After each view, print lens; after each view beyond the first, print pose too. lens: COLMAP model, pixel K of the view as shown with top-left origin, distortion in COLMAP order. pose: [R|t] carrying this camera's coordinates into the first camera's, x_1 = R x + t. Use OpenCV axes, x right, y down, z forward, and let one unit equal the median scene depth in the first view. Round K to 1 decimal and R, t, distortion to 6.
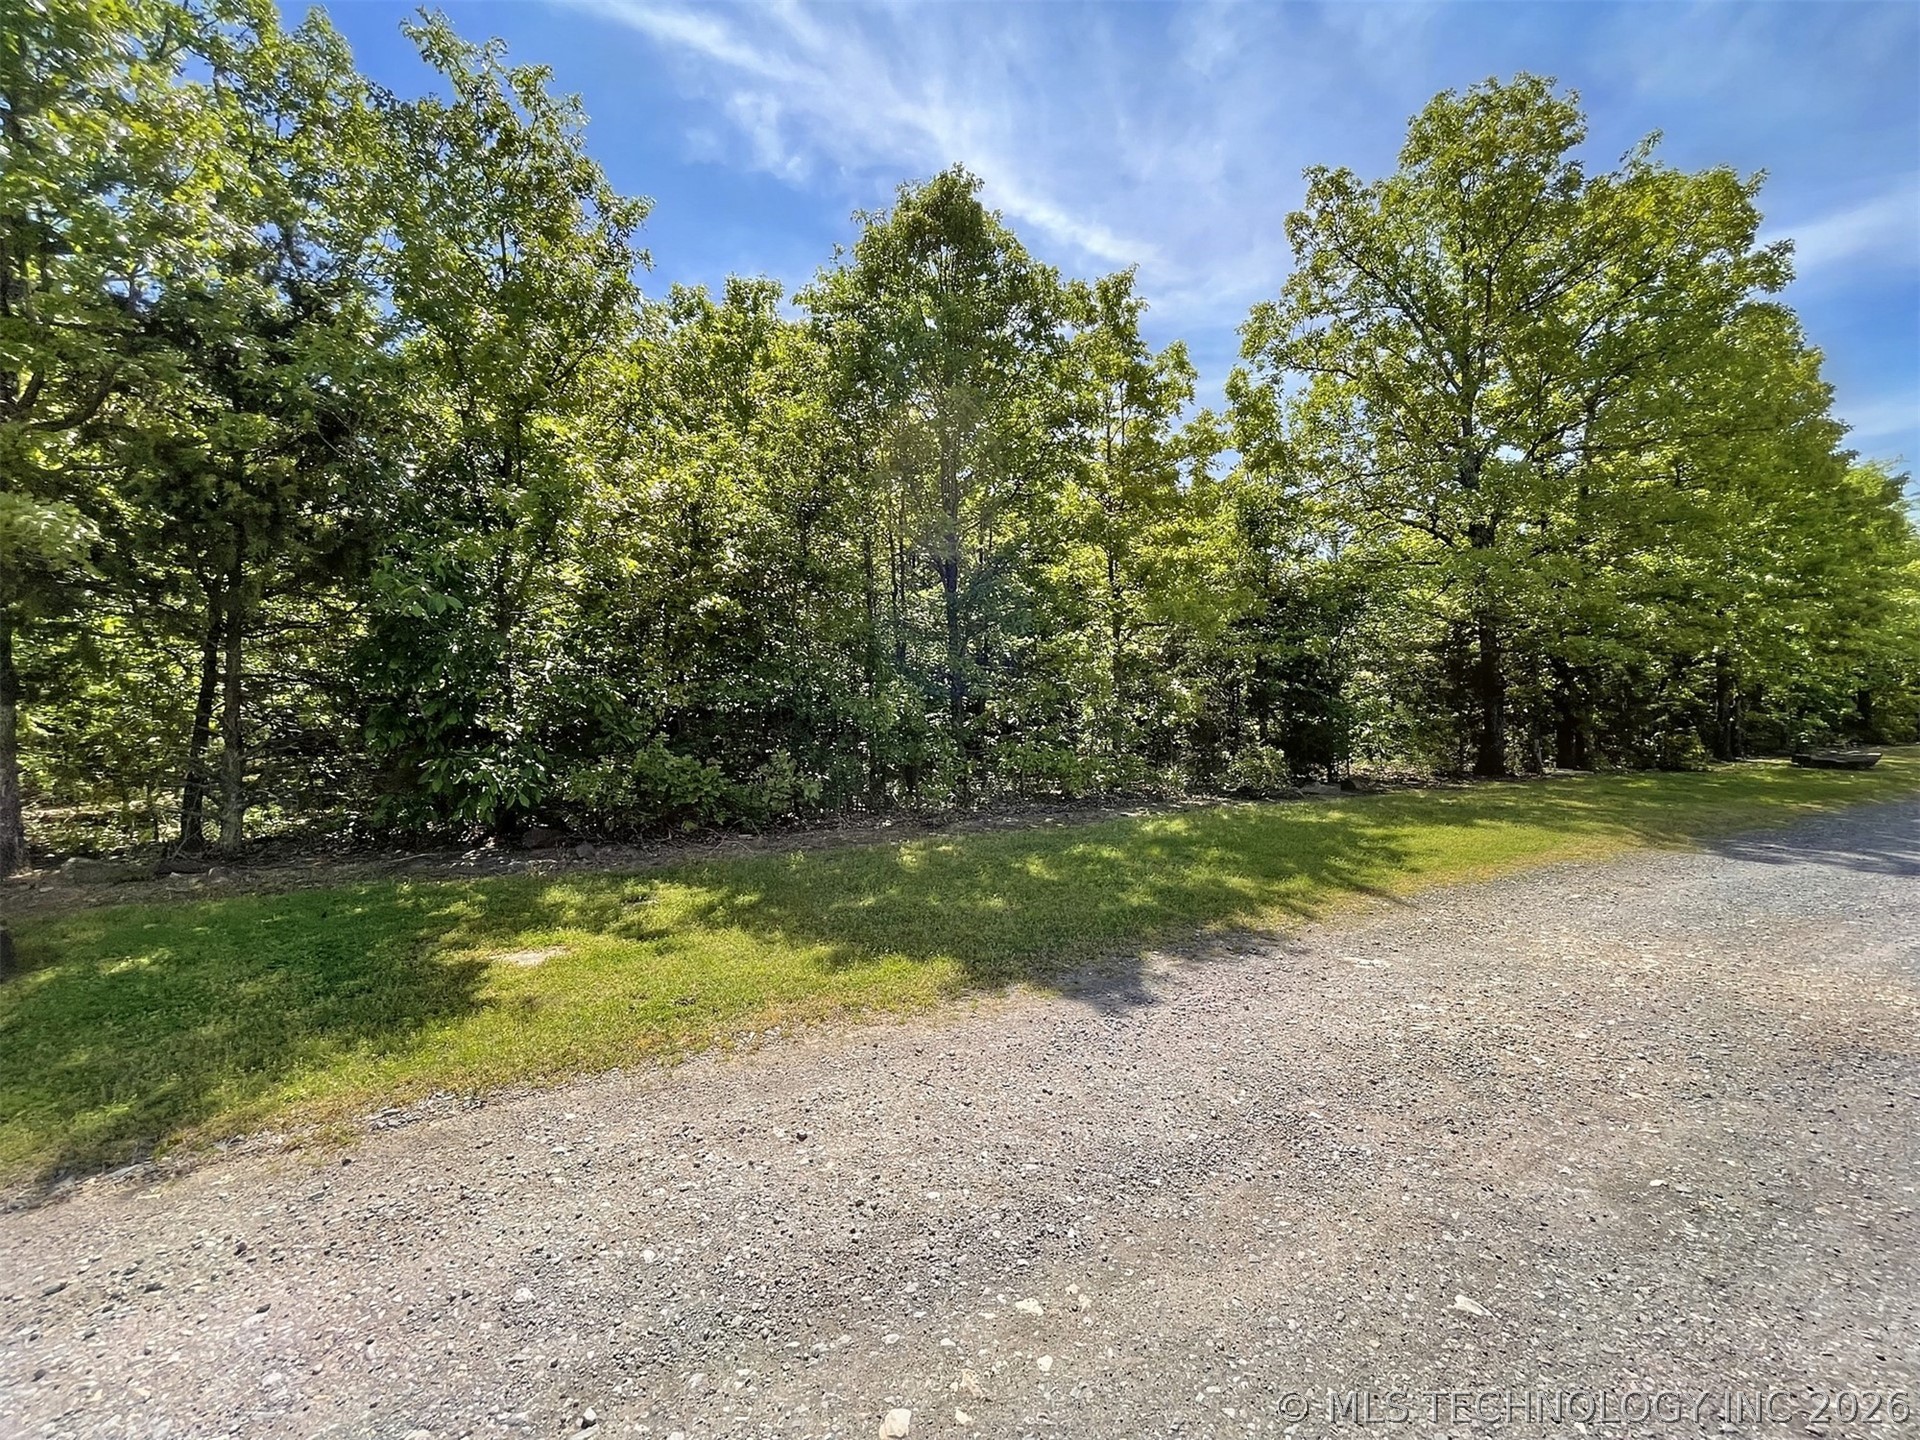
lens RADIAL K [[779.0, 0, 957.6], [0, 779.0, 724.5], [0, 0, 1]] dist [-0.002086, -0.000216]
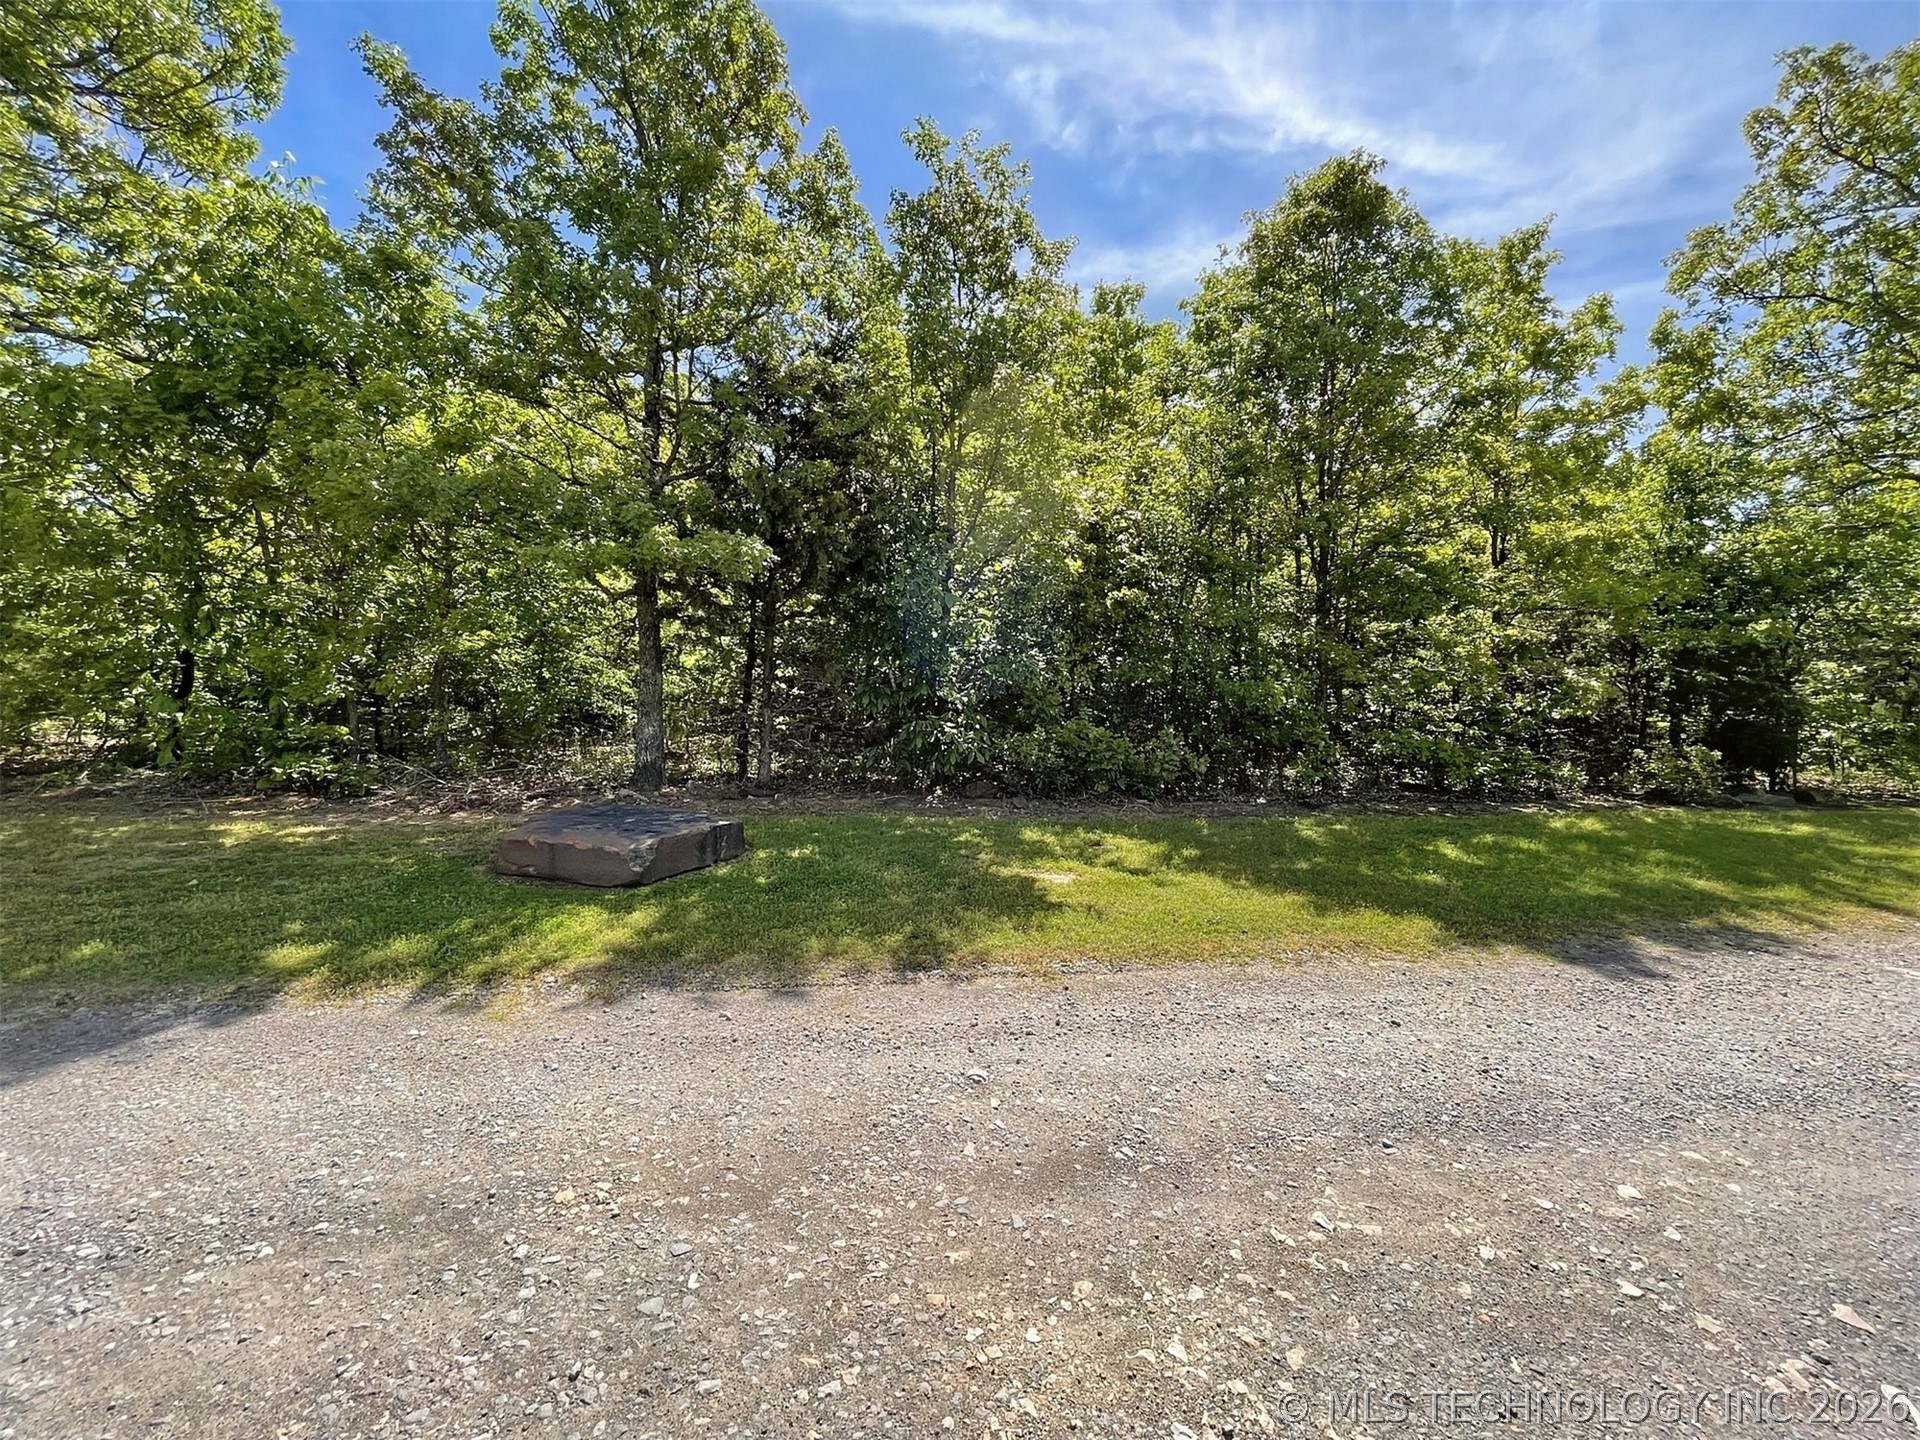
lens RADIAL K [[779.0, 0, 954.1], [0, 779.0, 723.6], [0, 0, 1]] dist [-0.002086, -0.000216]
pose [[0.945882, 0.042525, -0.321712, -0.162019], [-0.033875, 0.998899, 0.032440, 0.003275], [0.322738, -0.019786, 0.946282, -0.148191]]
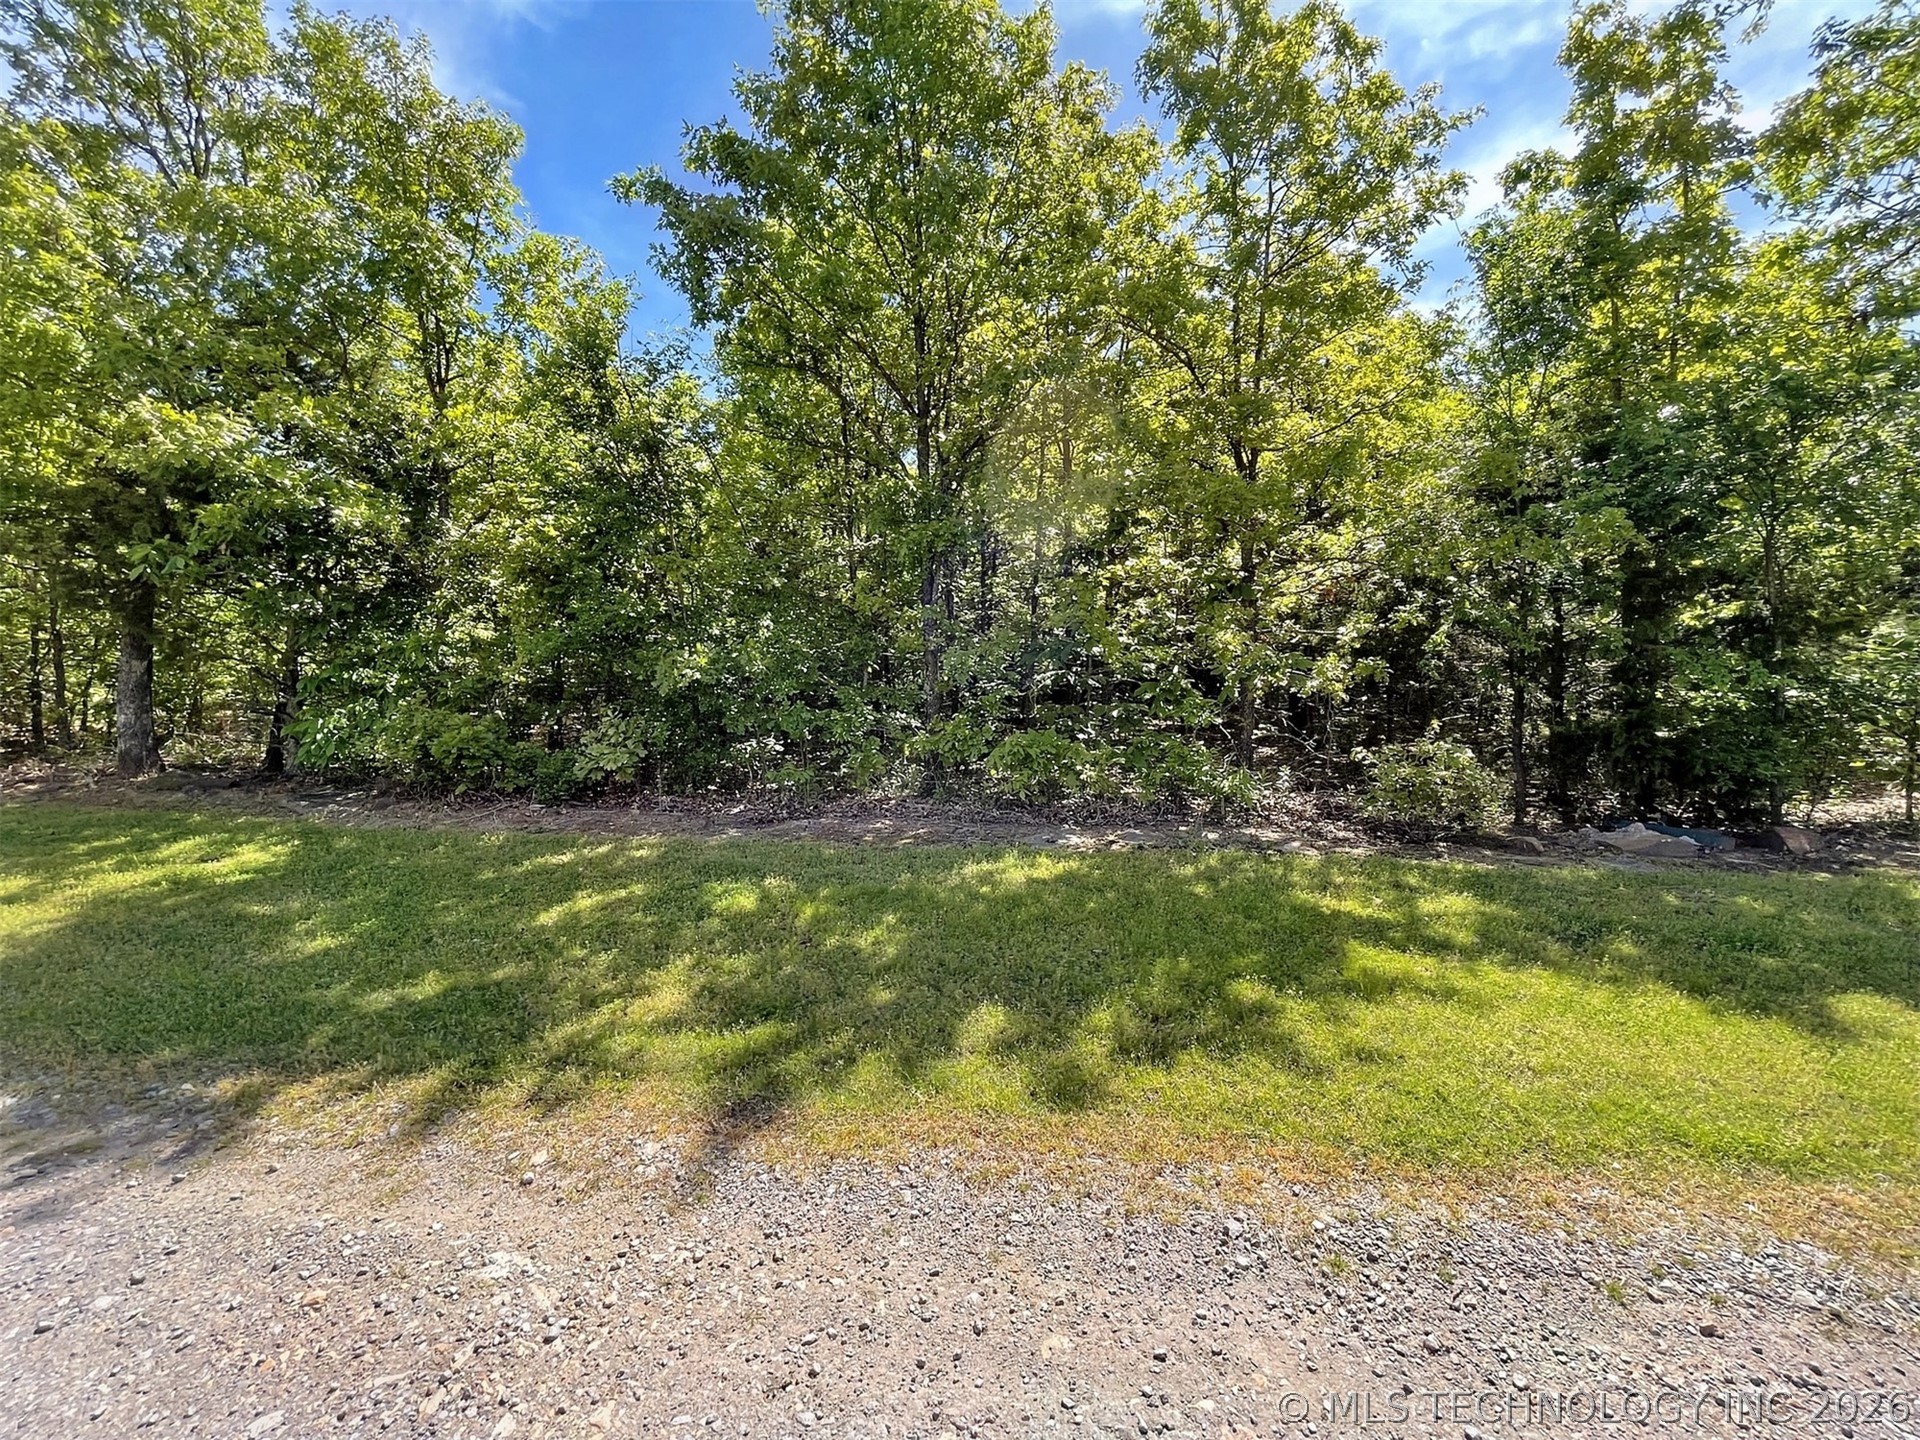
lens RADIAL K [[779.0, 0, 954.6], [0, 779.0, 723.7], [0, 0, 1]] dist [-0.002086, -0.000216]
pose [[0.791475, 0.044945, -0.609547, 0.613086], [-0.017605, 0.998555, 0.050770, -0.005308], [0.610949, -0.029452, 0.791122, 0.551693]]
